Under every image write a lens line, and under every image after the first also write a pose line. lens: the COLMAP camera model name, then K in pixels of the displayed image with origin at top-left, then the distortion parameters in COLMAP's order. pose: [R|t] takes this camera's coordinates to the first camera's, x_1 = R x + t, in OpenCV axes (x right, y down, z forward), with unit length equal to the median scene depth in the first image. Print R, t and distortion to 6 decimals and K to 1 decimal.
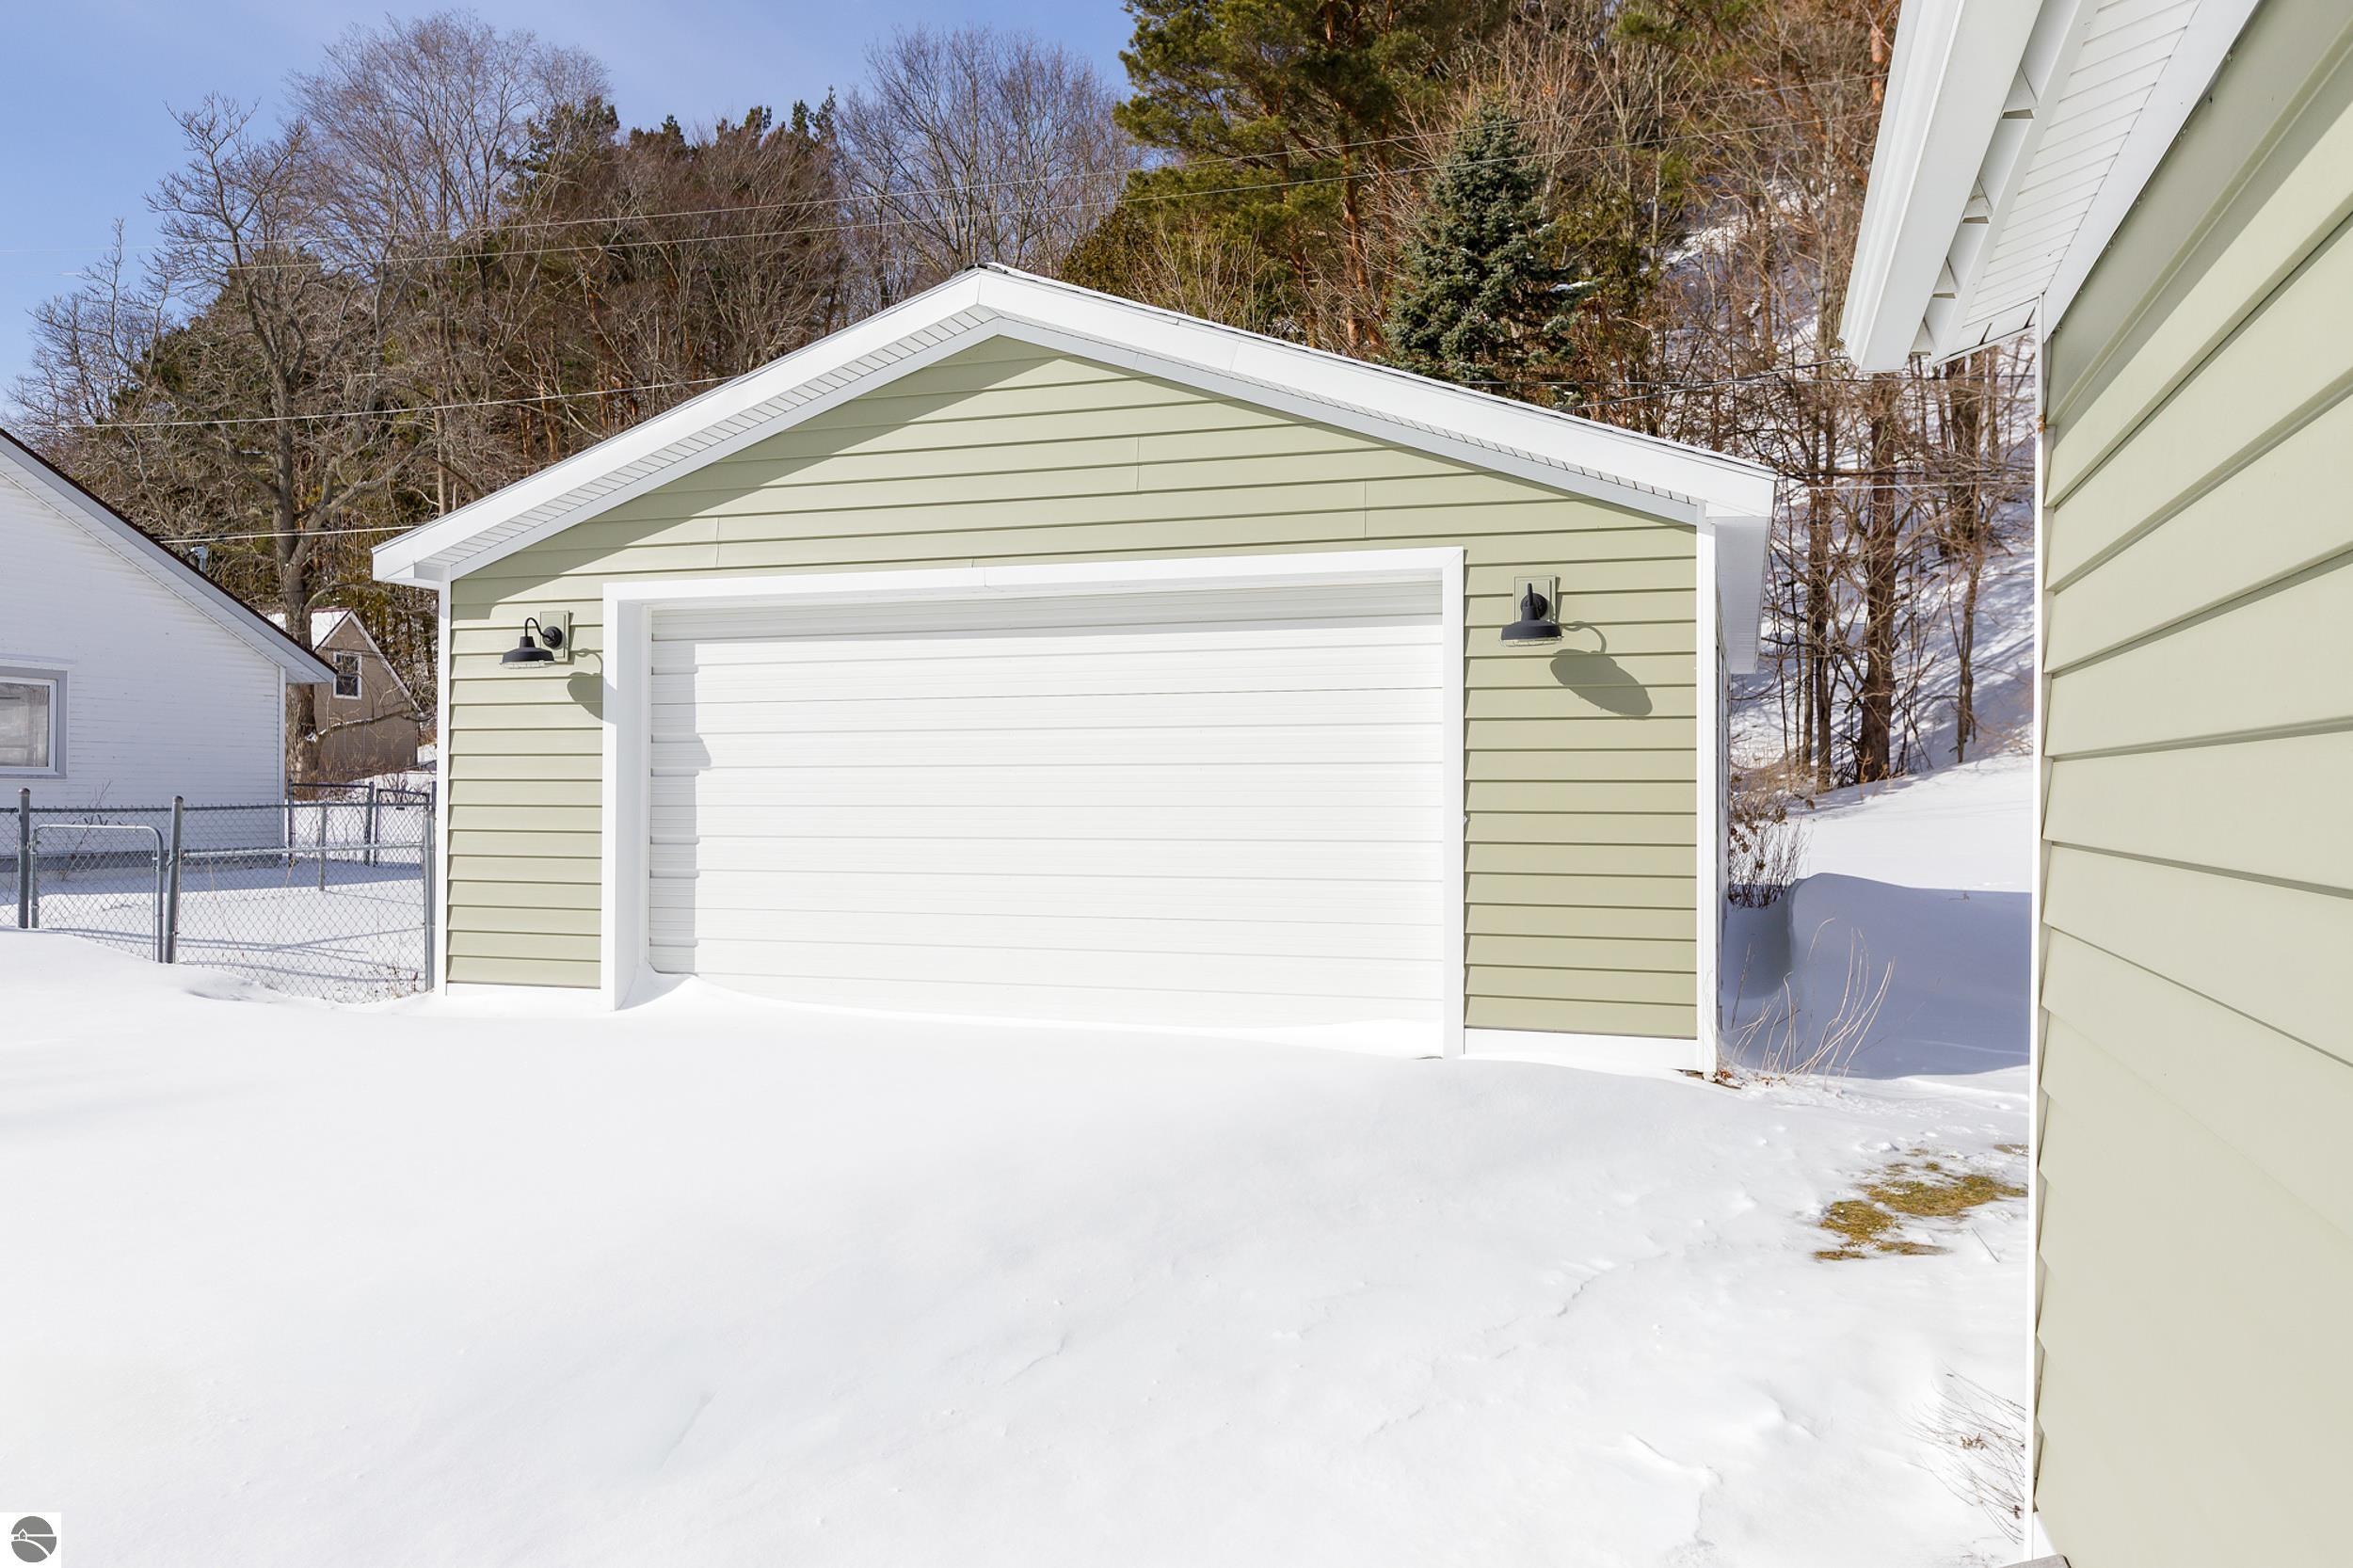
lens RADIAL K [[1740.5, 0, 1180.8], [0, 1740.5, 791.8], [0, 0, 1]] dist [0.003200, -0.000566]
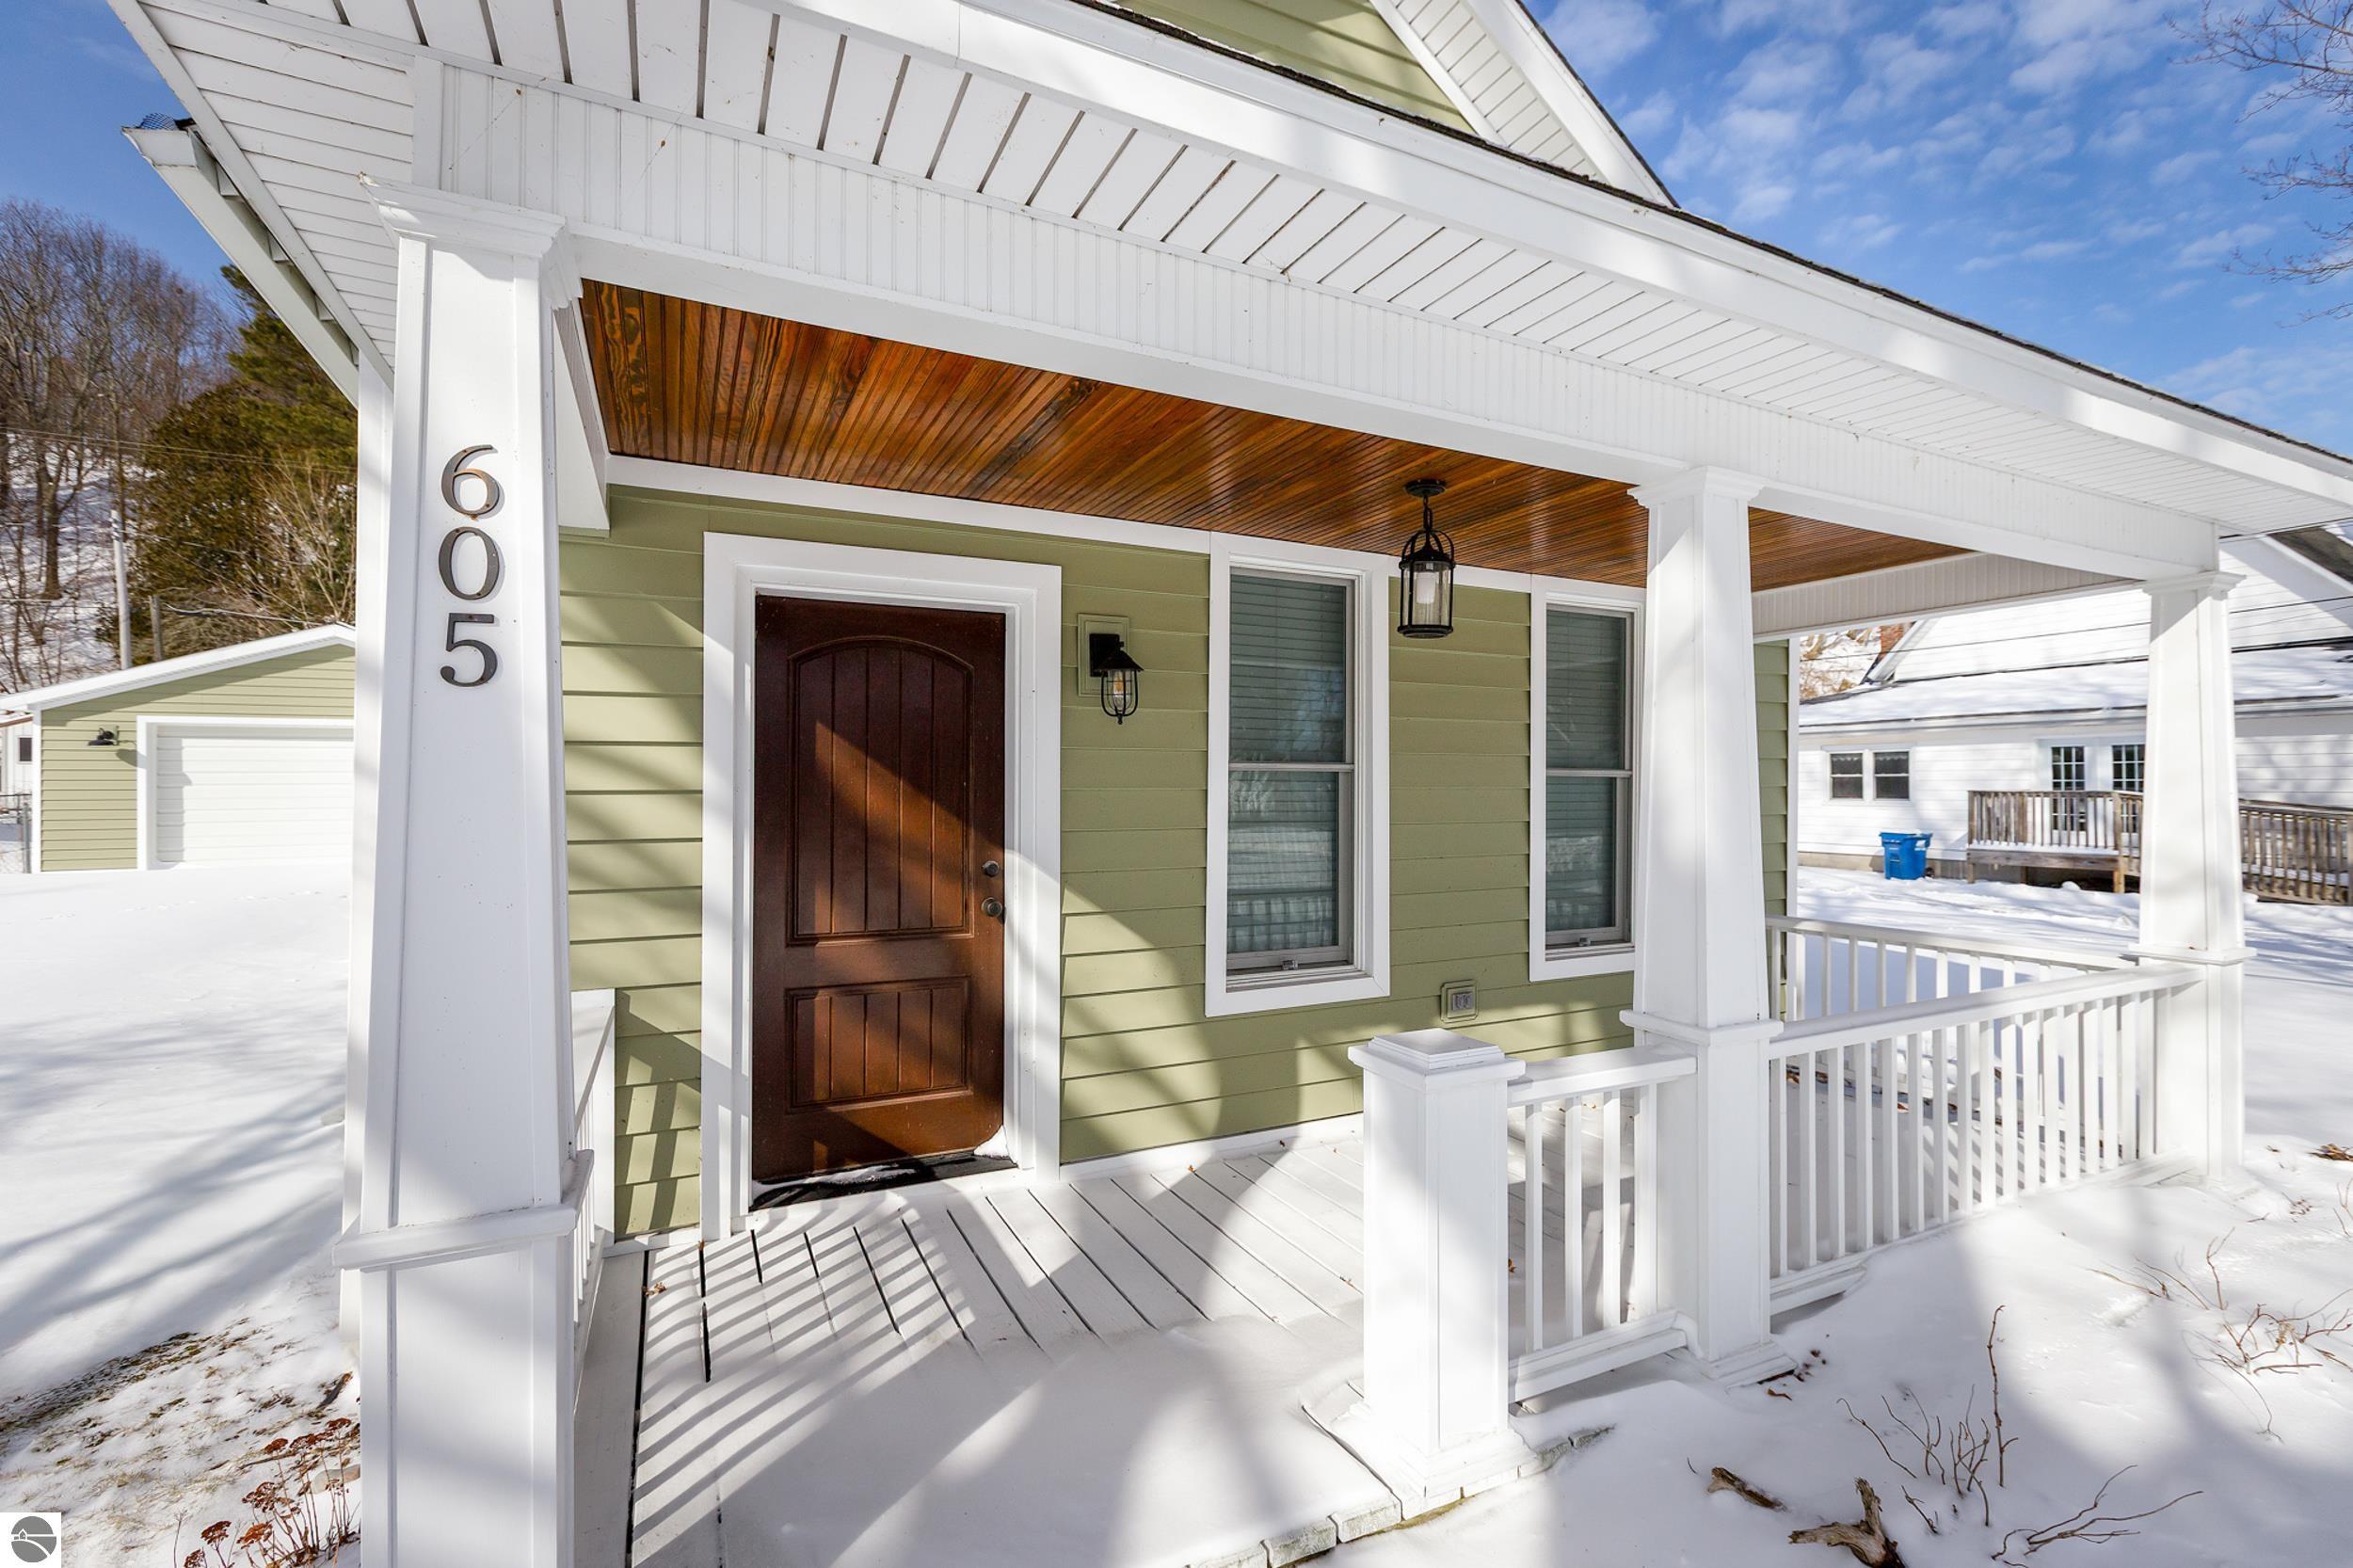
lens RADIAL K [[1040.5, 0, 1164.3], [0, 1040.5, 777.2], [0, 0, 1]] dist [0.000079, -0.000145]
pose [[0.733442, -0.001868, 0.679750, -0.259770], [0.001086, 0.999998, 0.001576, -0.026542], [-0.679751, -0.000417, 0.733443, -1.221942]]
